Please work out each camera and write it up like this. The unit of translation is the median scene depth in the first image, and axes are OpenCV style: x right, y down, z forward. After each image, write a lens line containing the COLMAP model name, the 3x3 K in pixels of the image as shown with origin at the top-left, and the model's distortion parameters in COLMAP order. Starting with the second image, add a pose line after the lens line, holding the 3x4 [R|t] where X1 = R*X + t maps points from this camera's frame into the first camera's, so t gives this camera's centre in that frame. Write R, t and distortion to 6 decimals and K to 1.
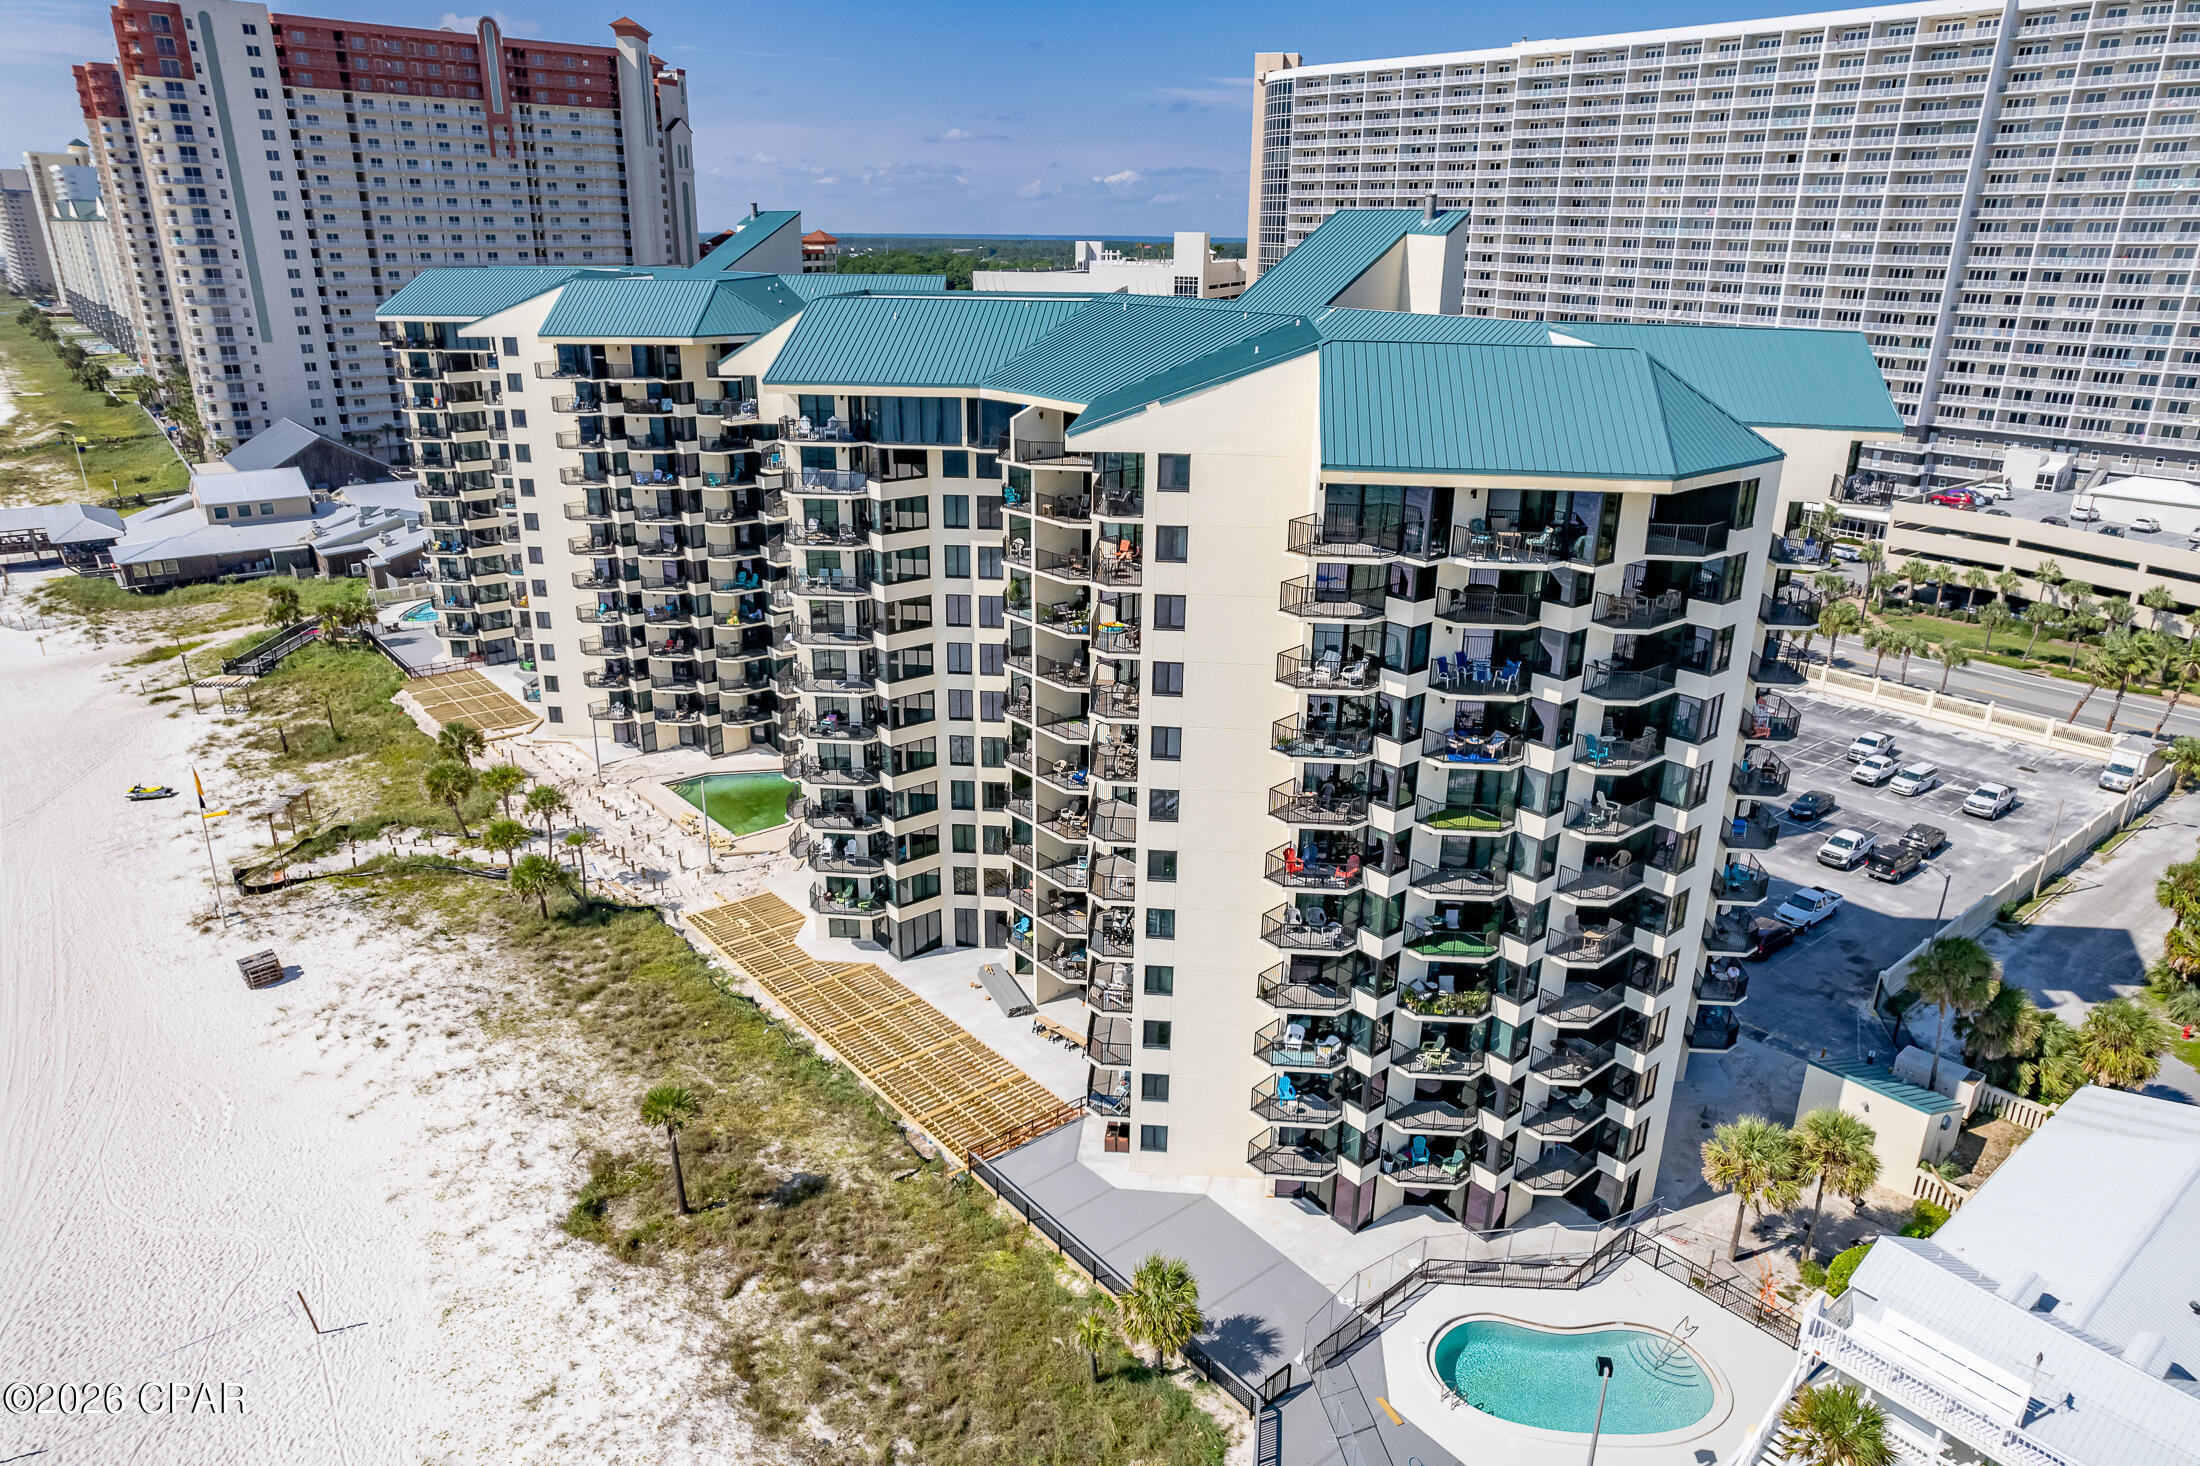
lens RADIAL K [[1392.0, 0, 1113.6], [0, 1392.0, 770.8], [0, 0, 1]] dist [-0.076823, 0.070080]
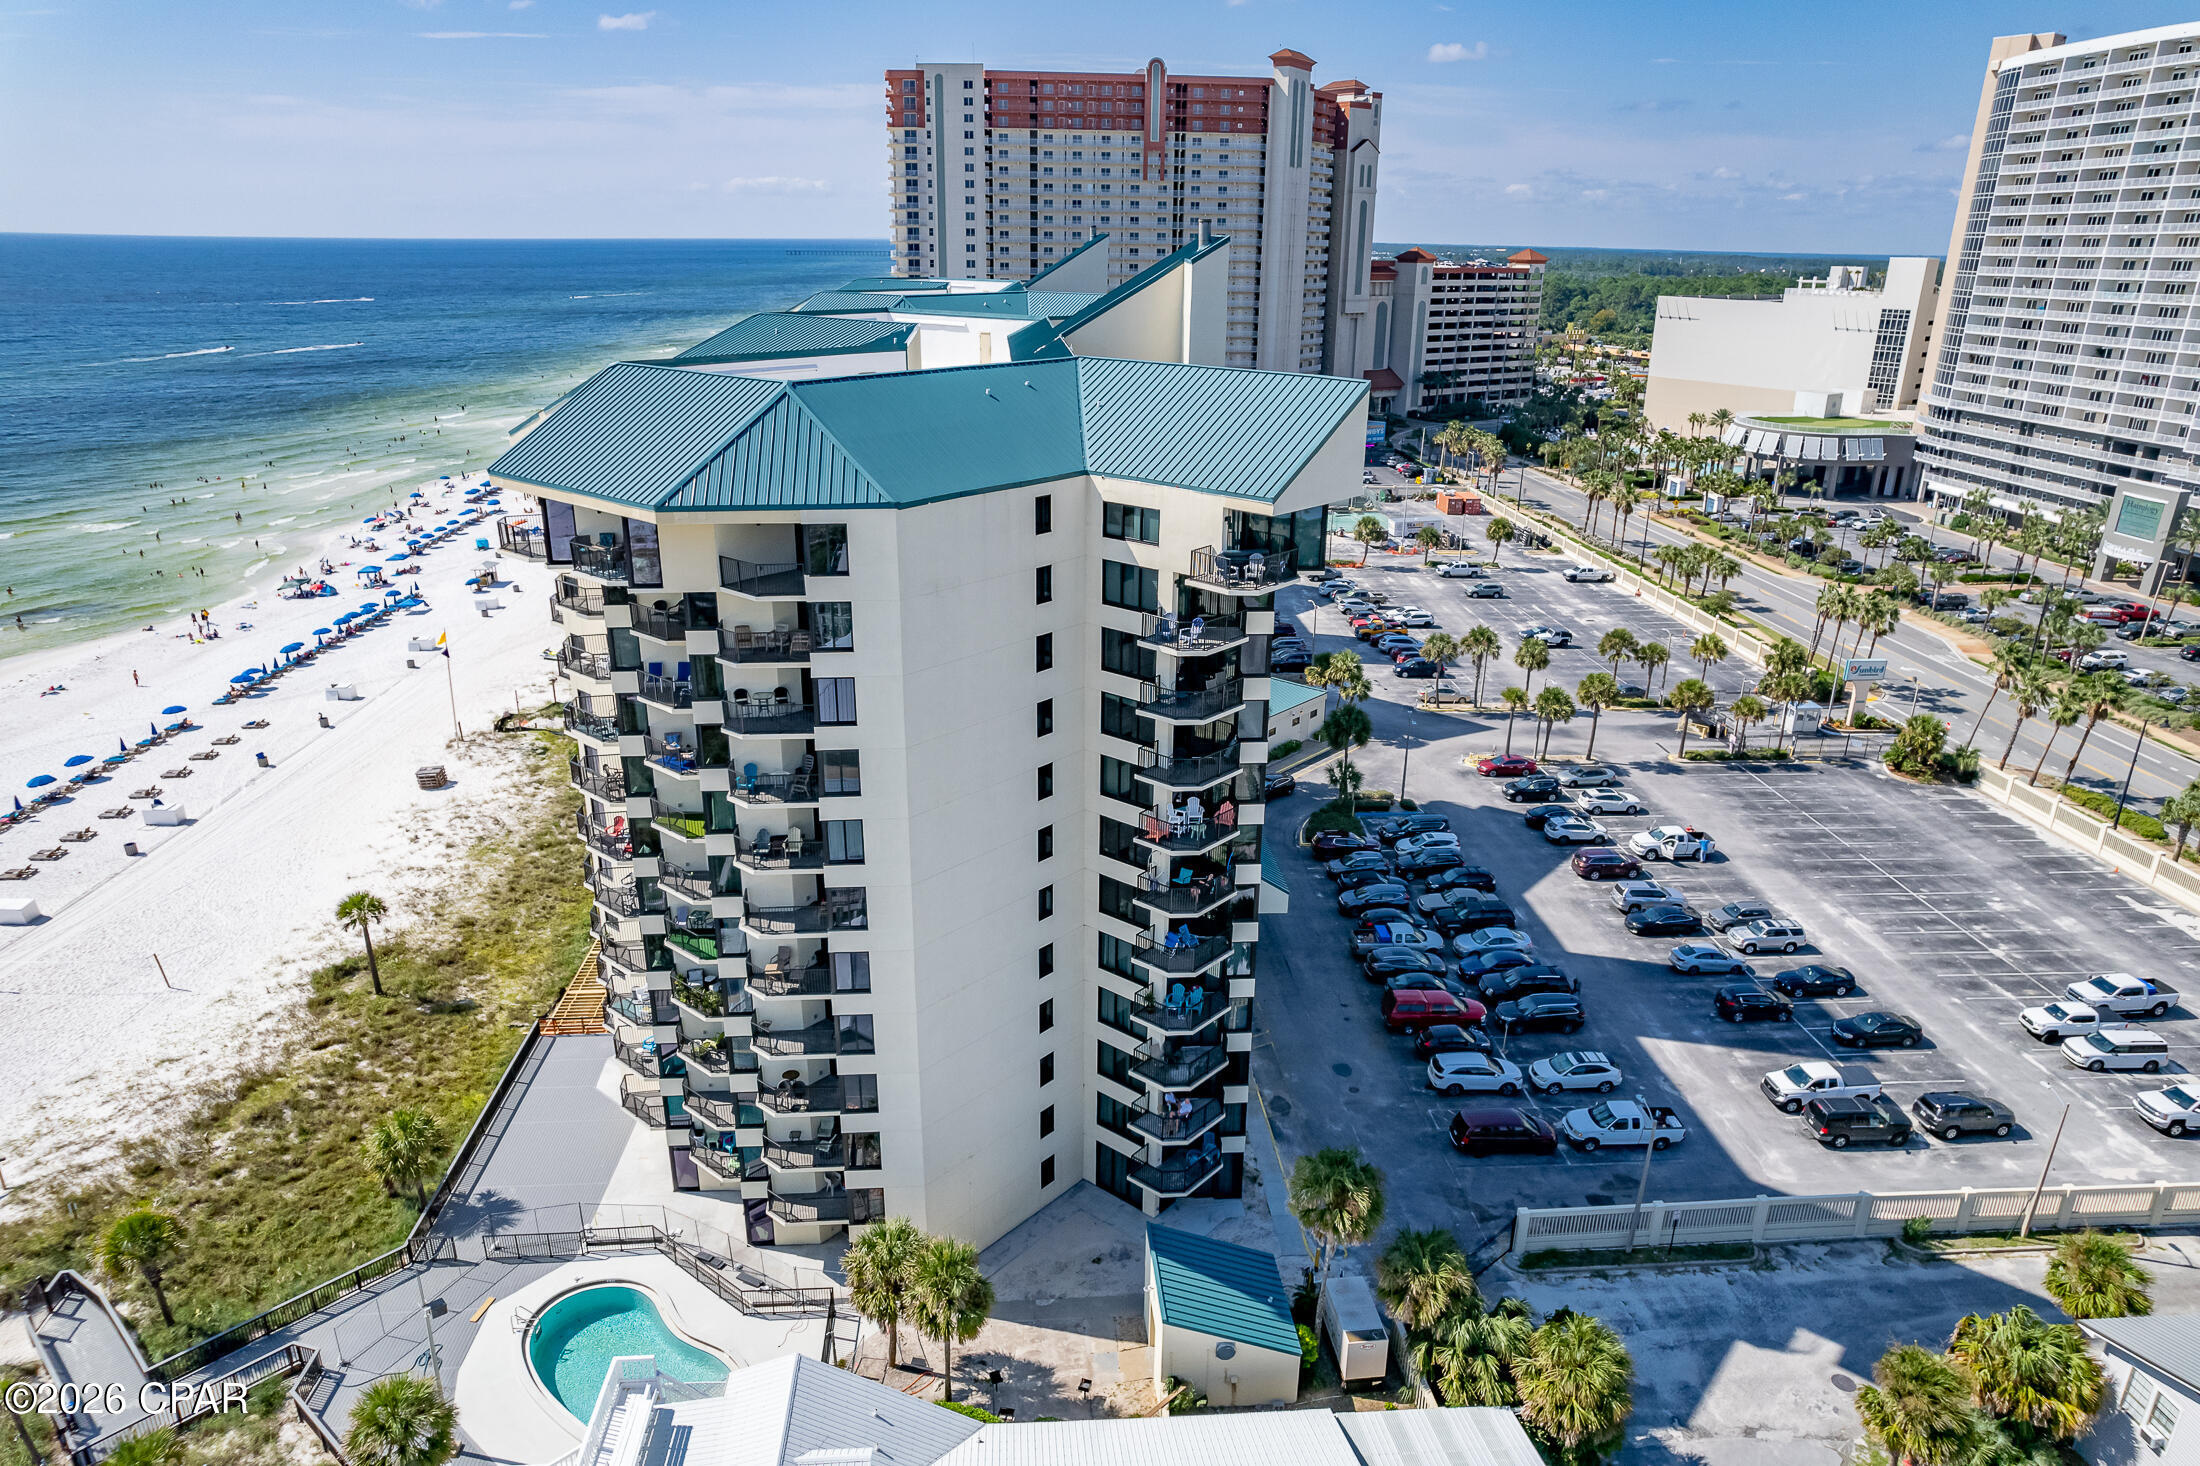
lens RADIAL K [[1392.0, 0, 1113.6], [0, 1392.0, 770.8], [0, 0, 1]] dist [-0.076823, 0.070080]
pose [[0.817221, 0.207109, -0.537824, 0.255470], [-0.211549, 0.975856, 0.054342, -0.031020], [0.536093, 0.069367, 0.841304, 0.066740]]
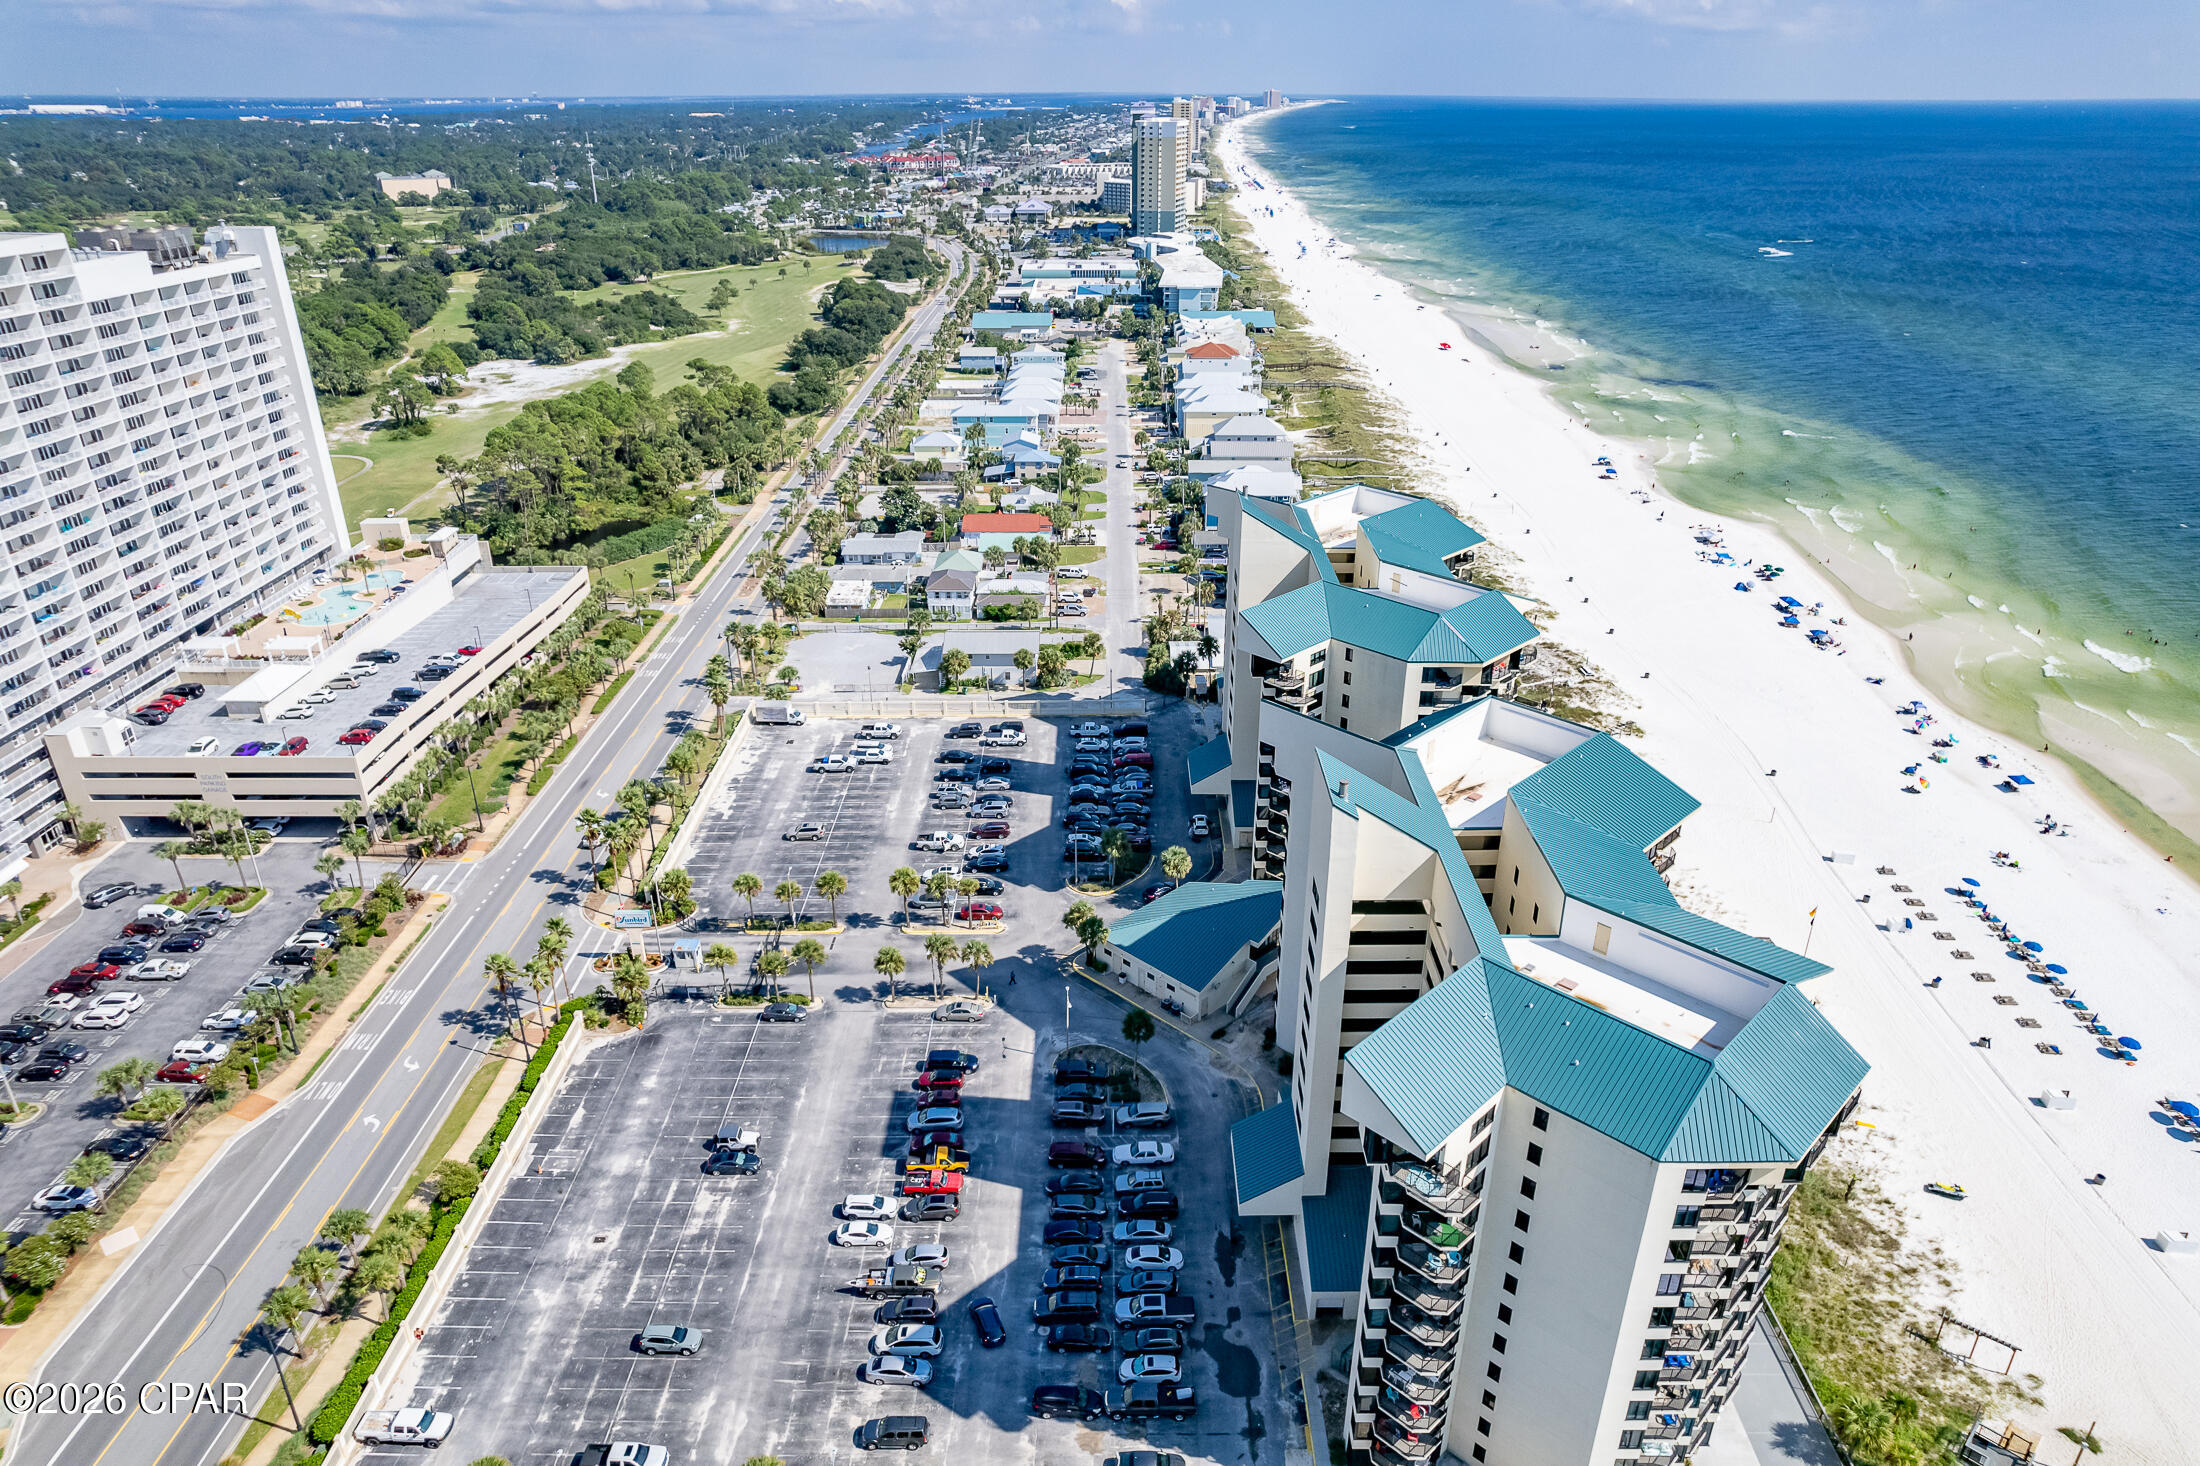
lens RADIAL K [[1392.0, 0, 1113.6], [0, 1392.0, 770.8], [0, 0, 1]] dist [-0.076823, 0.070080]
pose [[-0.766398, -0.293418, 0.571436, -0.365416], [0.225845, 0.709707, 0.667316, -0.570266], [-0.601355, 0.640486, -0.477651, 0.863821]]
